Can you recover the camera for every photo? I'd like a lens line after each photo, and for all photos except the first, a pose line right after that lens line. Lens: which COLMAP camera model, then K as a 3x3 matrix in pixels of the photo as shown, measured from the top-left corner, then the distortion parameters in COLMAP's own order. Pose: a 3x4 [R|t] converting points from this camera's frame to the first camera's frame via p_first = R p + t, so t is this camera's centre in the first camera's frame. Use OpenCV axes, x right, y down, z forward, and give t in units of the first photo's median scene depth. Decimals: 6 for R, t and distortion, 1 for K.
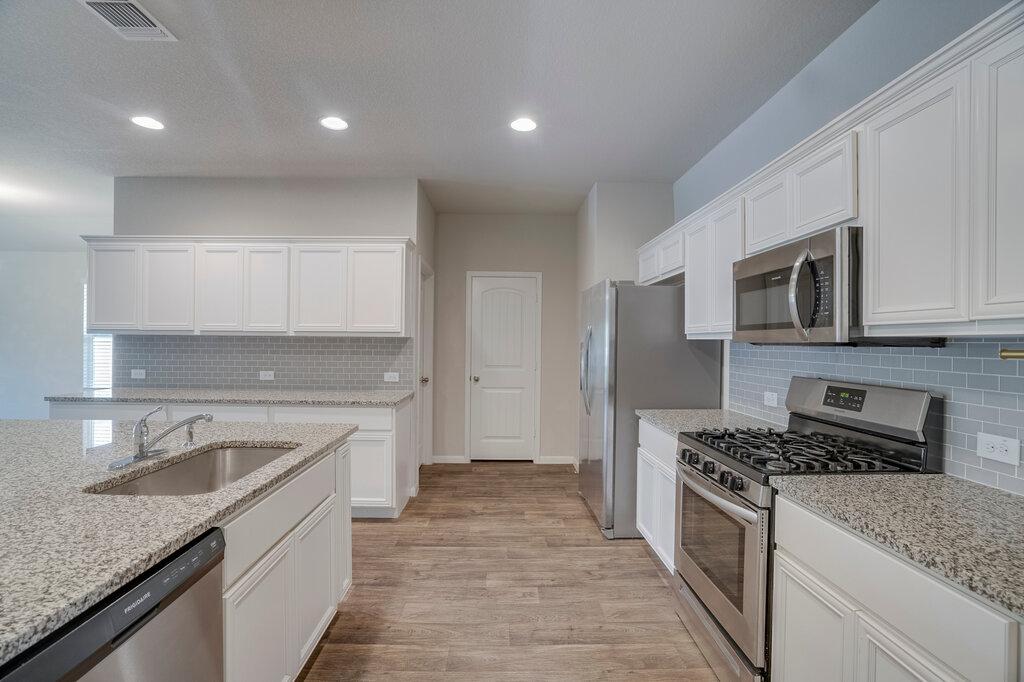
lens RADIAL K [[471.8, 0, 509.4], [0, 471.8, 345.7], [0, 0, 1]] dist [-0.039881, 0.003984]
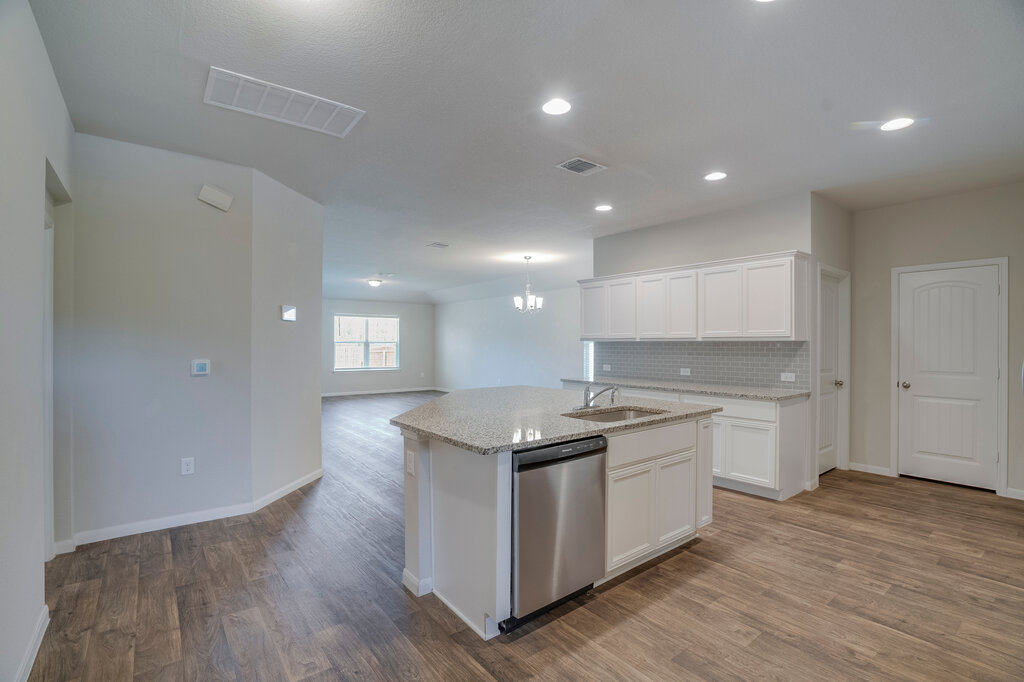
lens RADIAL K [[471.8, 0, 507.5], [0, 471.8, 341.5], [0, 0, 1]] dist [-0.039881, 0.003984]
pose [[0.595521, -0.012217, -0.803247, 0.254390], [-0.000908, 0.999873, -0.015881, 0.001626], [0.803339, 0.010187, 0.595435, -0.189646]]
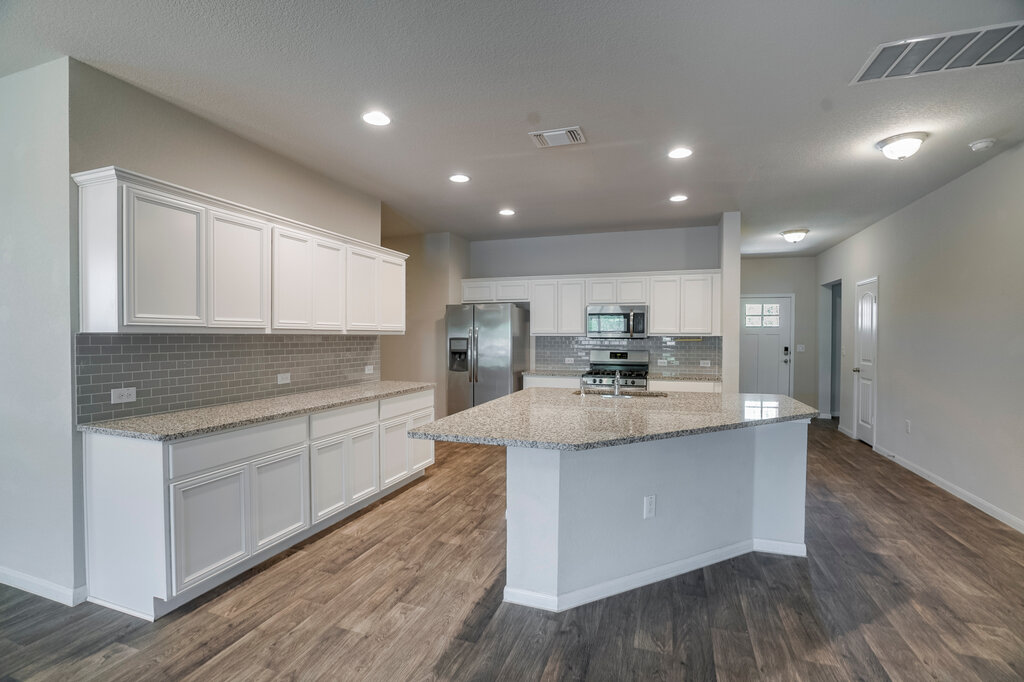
lens RADIAL K [[471.8, 0, 510.7], [0, 471.8, 341.9], [0, 0, 1]] dist [-0.039881, 0.003984]
pose [[0.344205, -0.018991, 0.938702, -1.309038], [0.007991, 0.999818, 0.017297, -0.019725], [-0.938860, 0.001547, 0.344294, 0.310946]]
